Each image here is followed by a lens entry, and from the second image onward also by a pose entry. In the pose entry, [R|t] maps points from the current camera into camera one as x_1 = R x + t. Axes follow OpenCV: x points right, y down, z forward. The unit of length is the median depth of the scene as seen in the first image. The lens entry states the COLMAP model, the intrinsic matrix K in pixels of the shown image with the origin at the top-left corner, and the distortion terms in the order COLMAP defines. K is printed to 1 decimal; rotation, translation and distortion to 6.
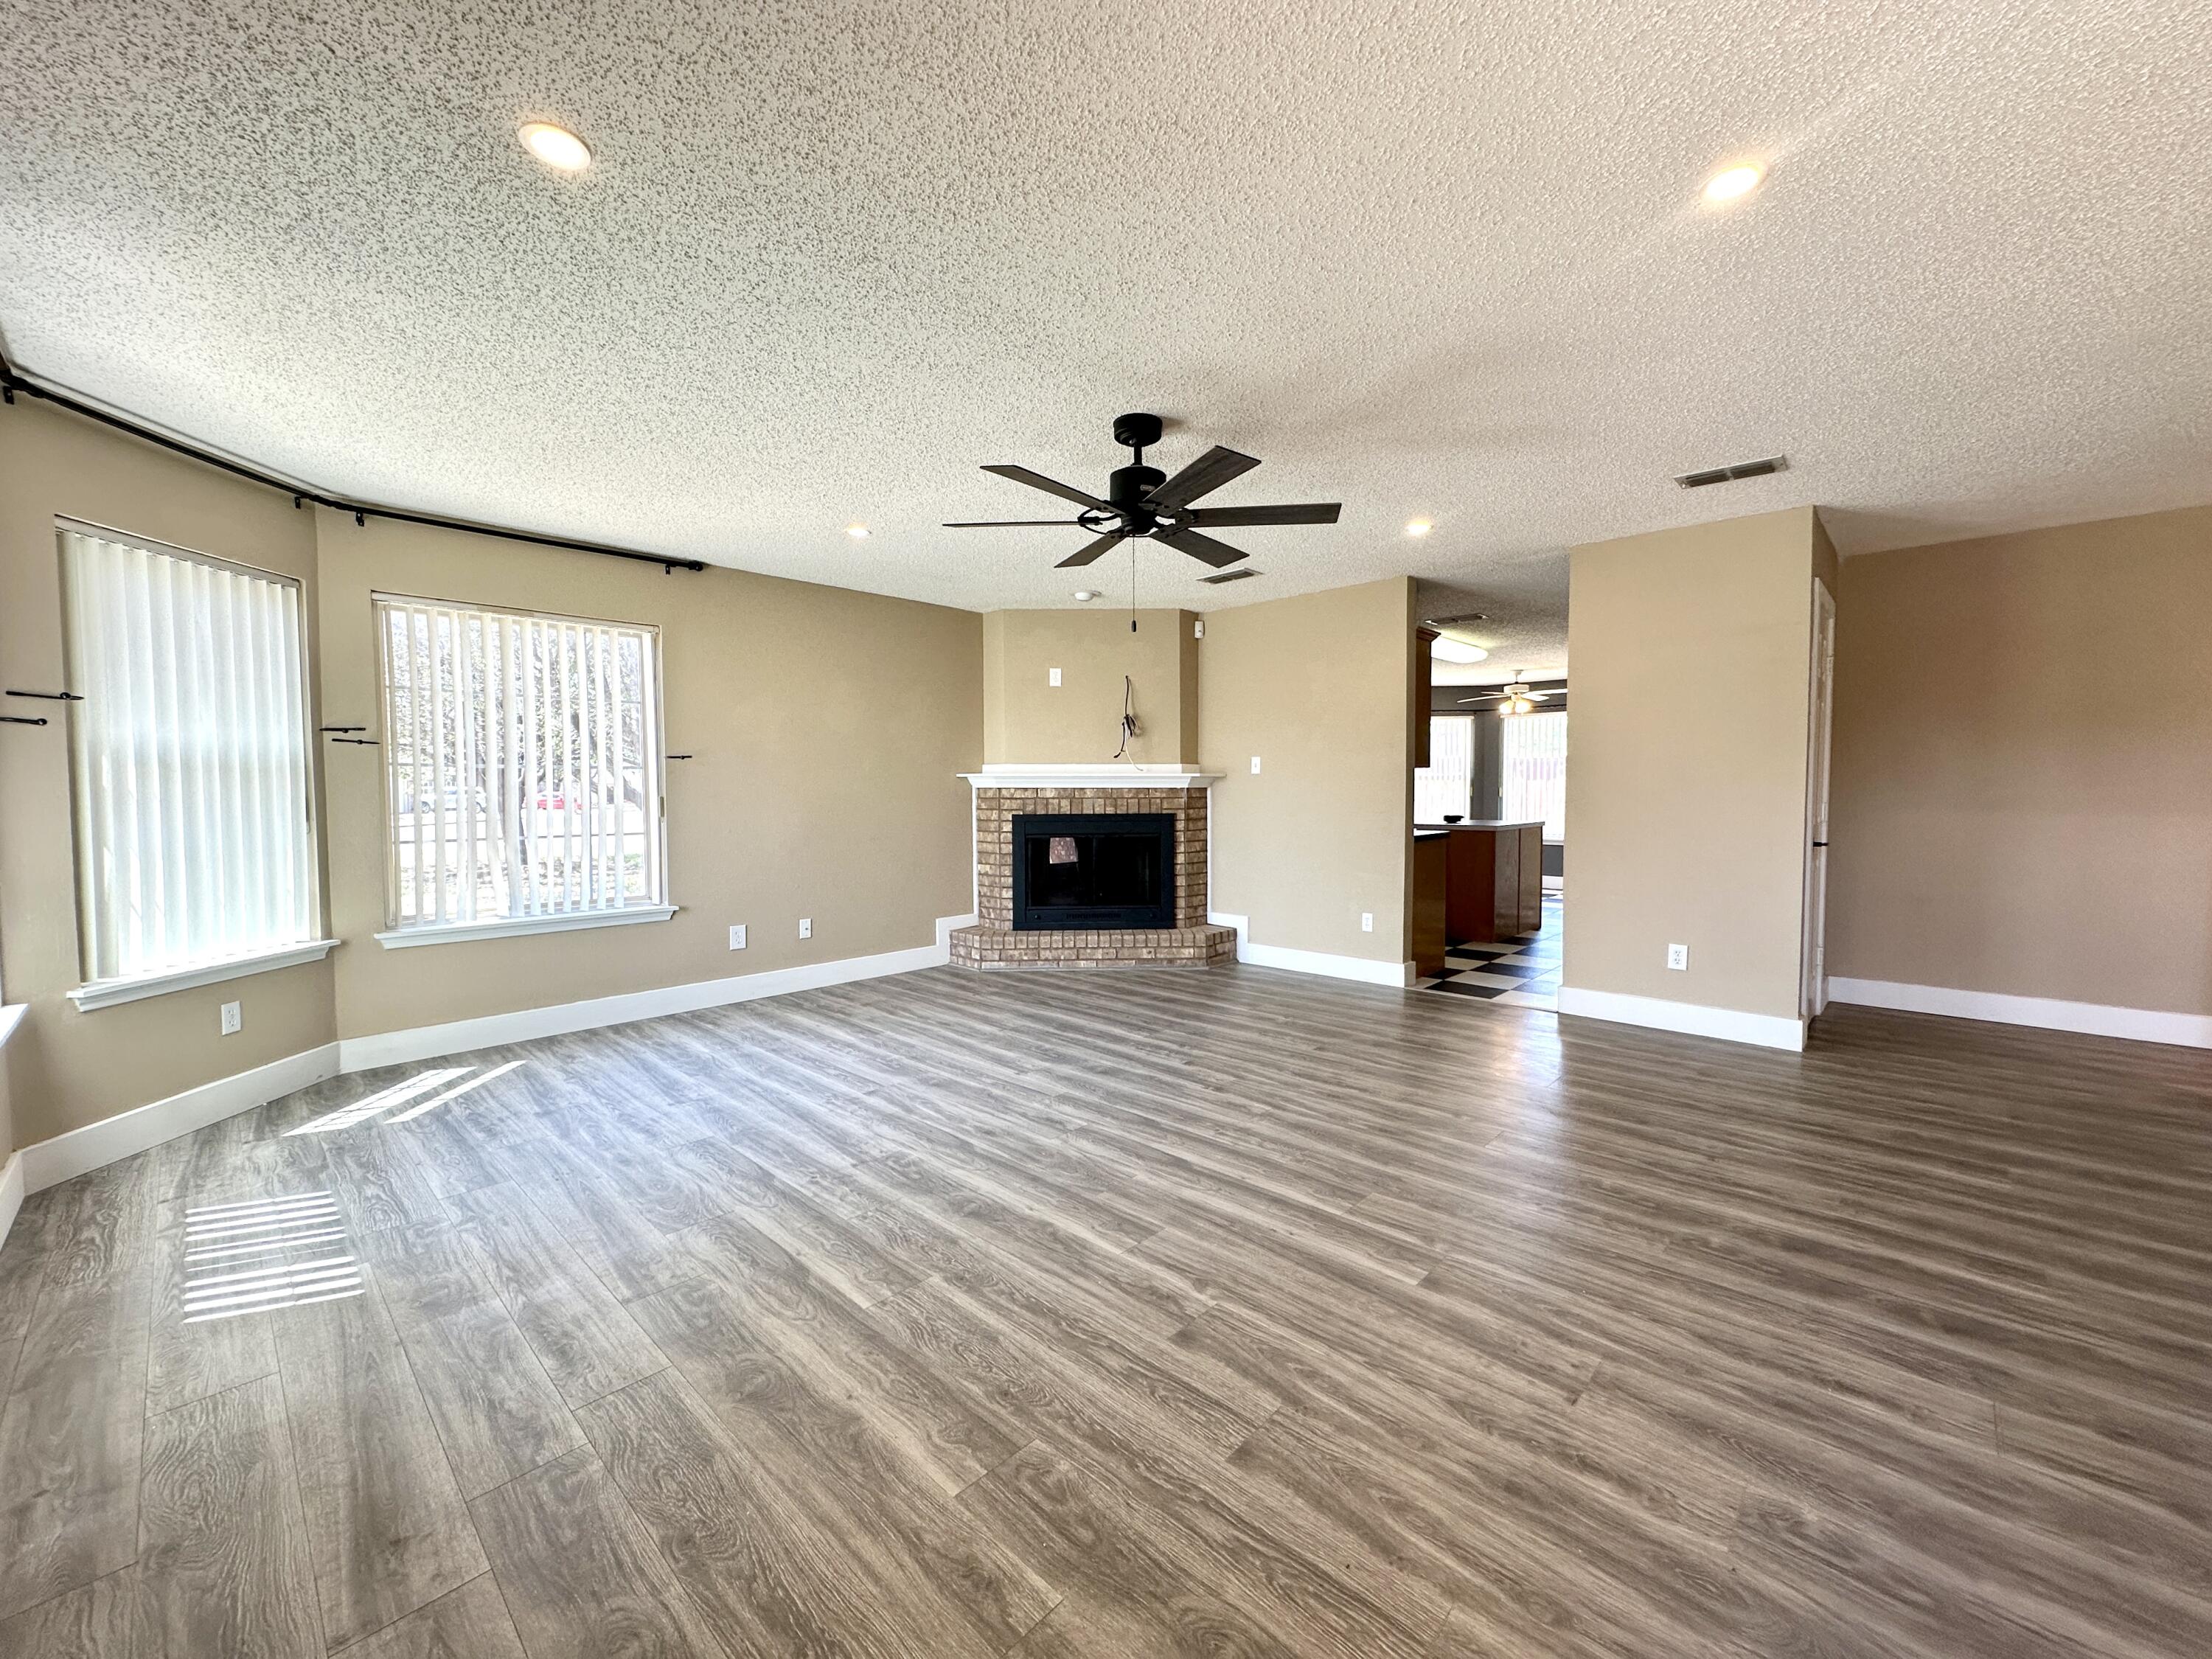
lens RADIAL K [[879.1, 0, 1103.7], [0, 879.1, 829.8], [0, 0, 1]] dist [-0.001214, 0.000162]
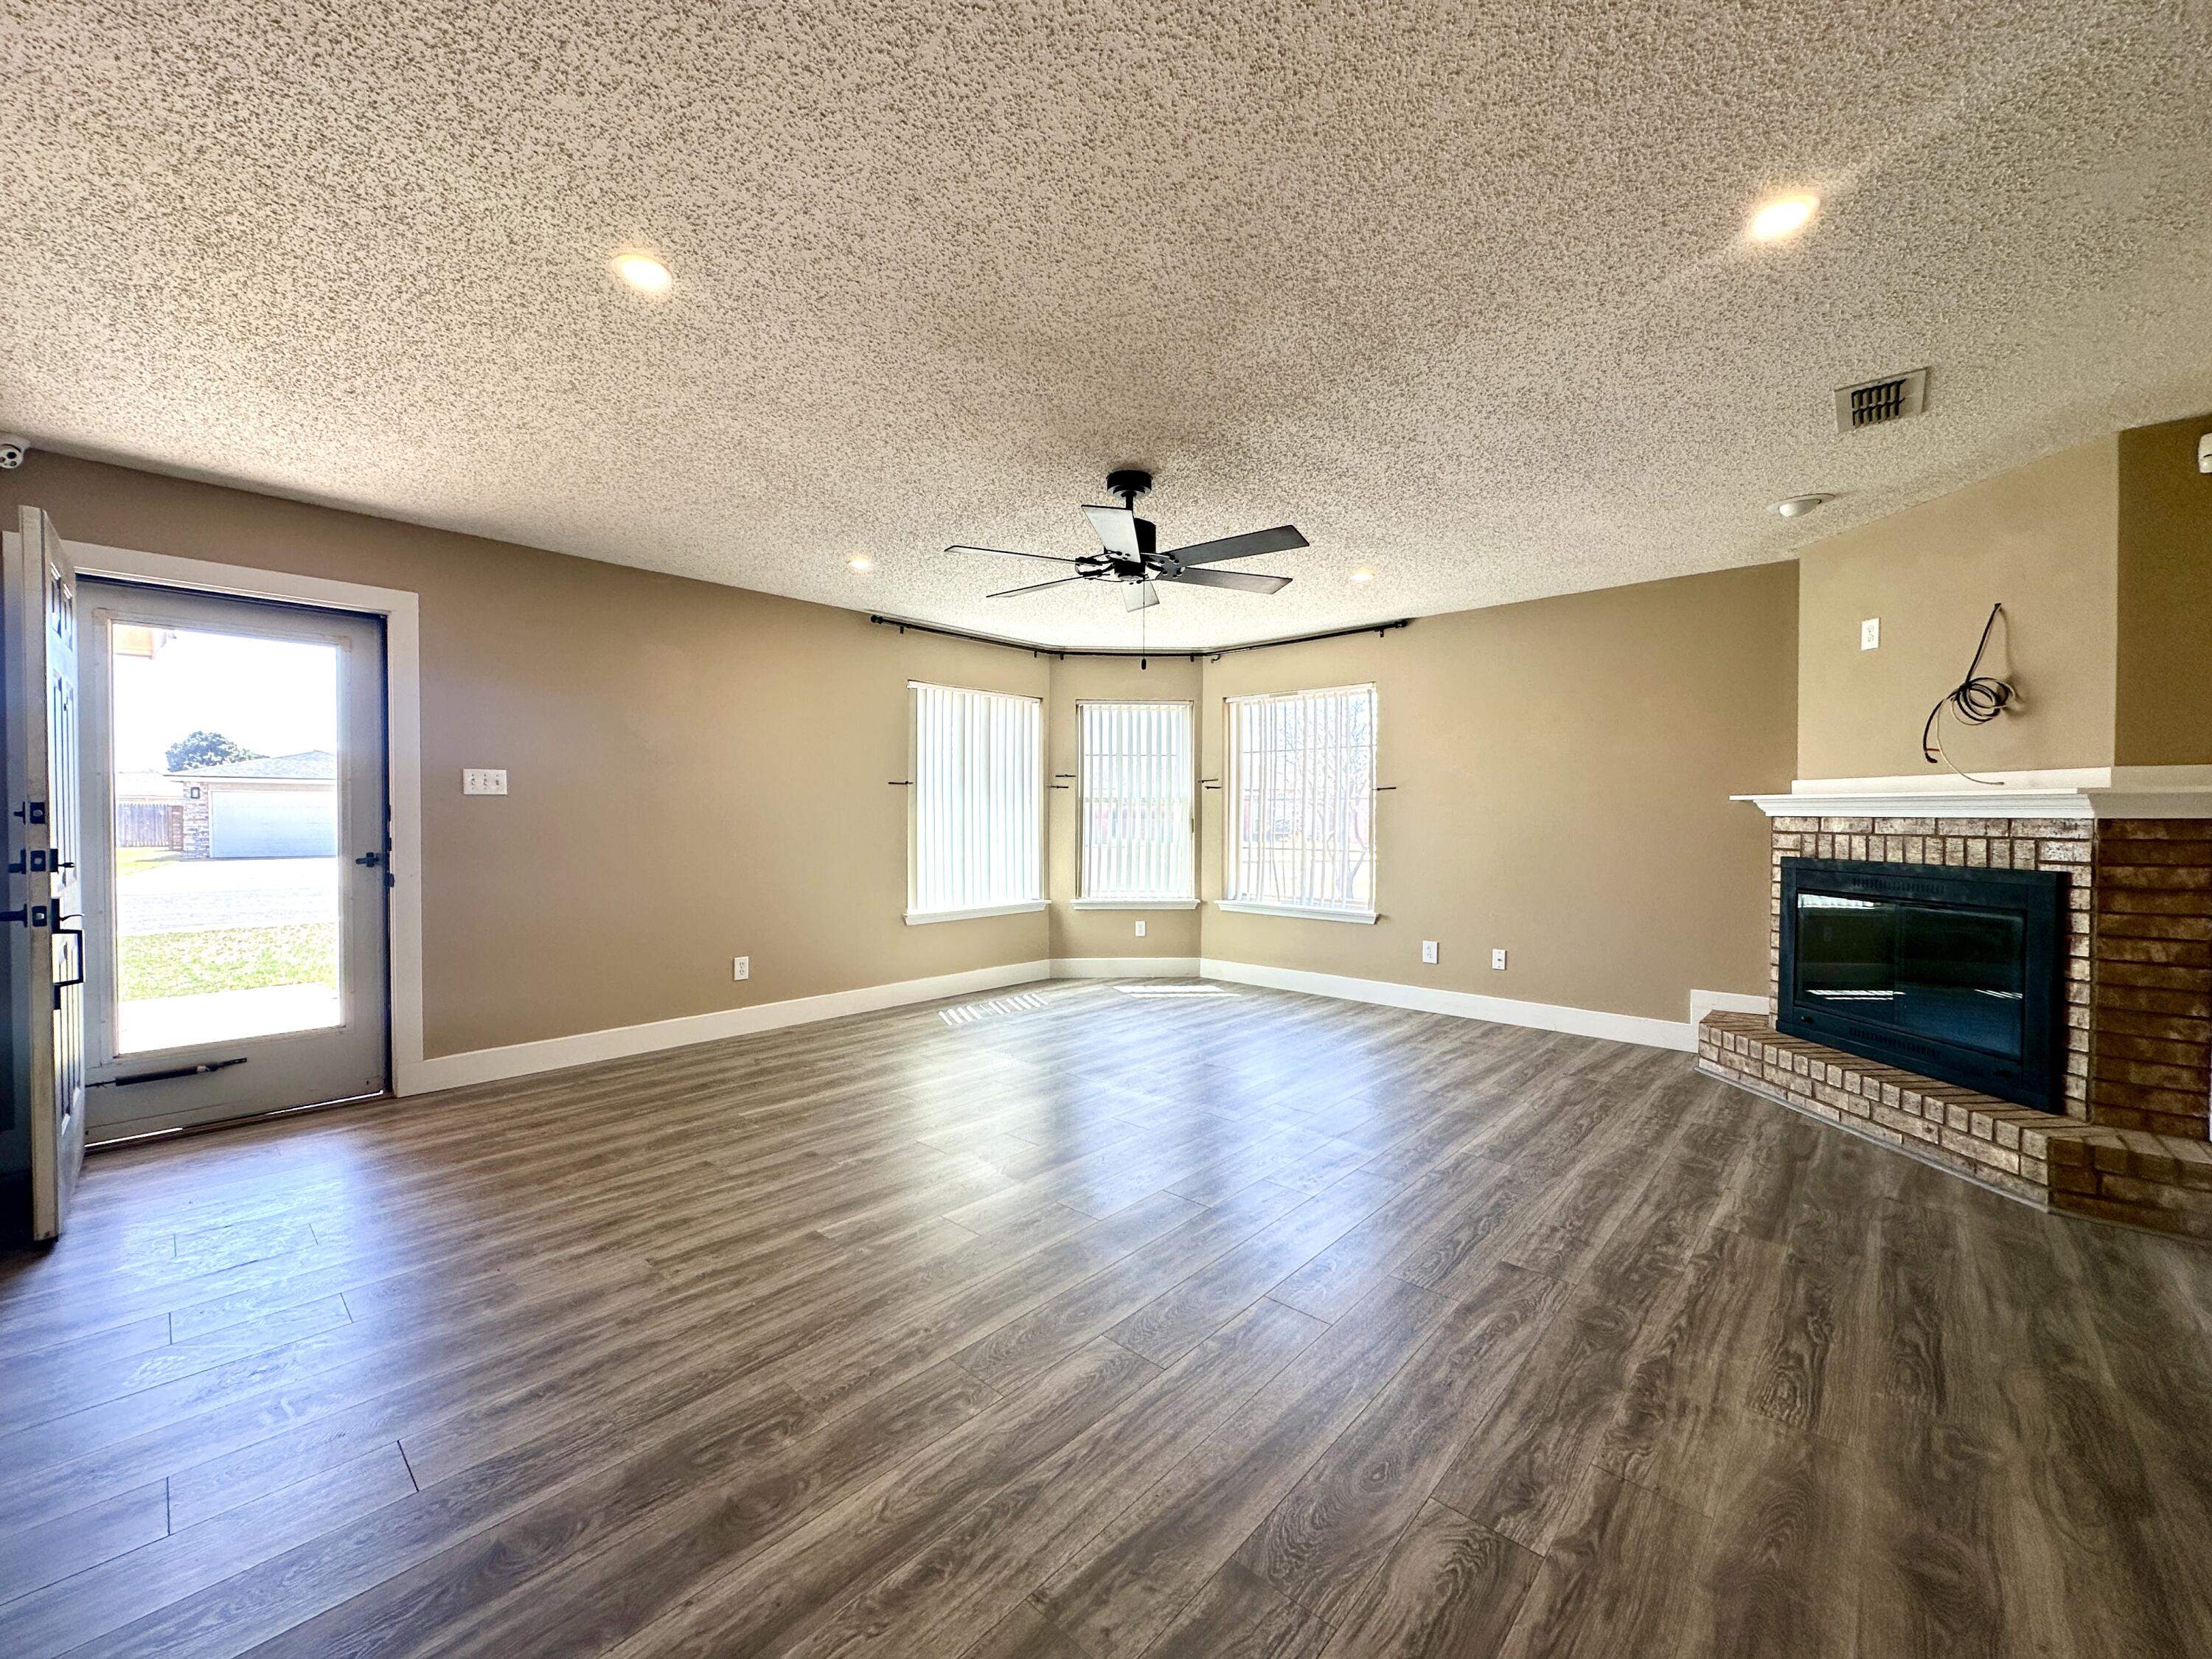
lens RADIAL K [[879.1, 0, 1103.7], [0, 879.1, 829.8], [0, 0, 1]] dist [-0.001214, 0.000162]
pose [[0.019200, 0.022144, -0.999570, 0.903234], [-0.047704, 0.998636, 0.021207, -0.044782], [0.998677, 0.047277, 0.020230, 0.777761]]
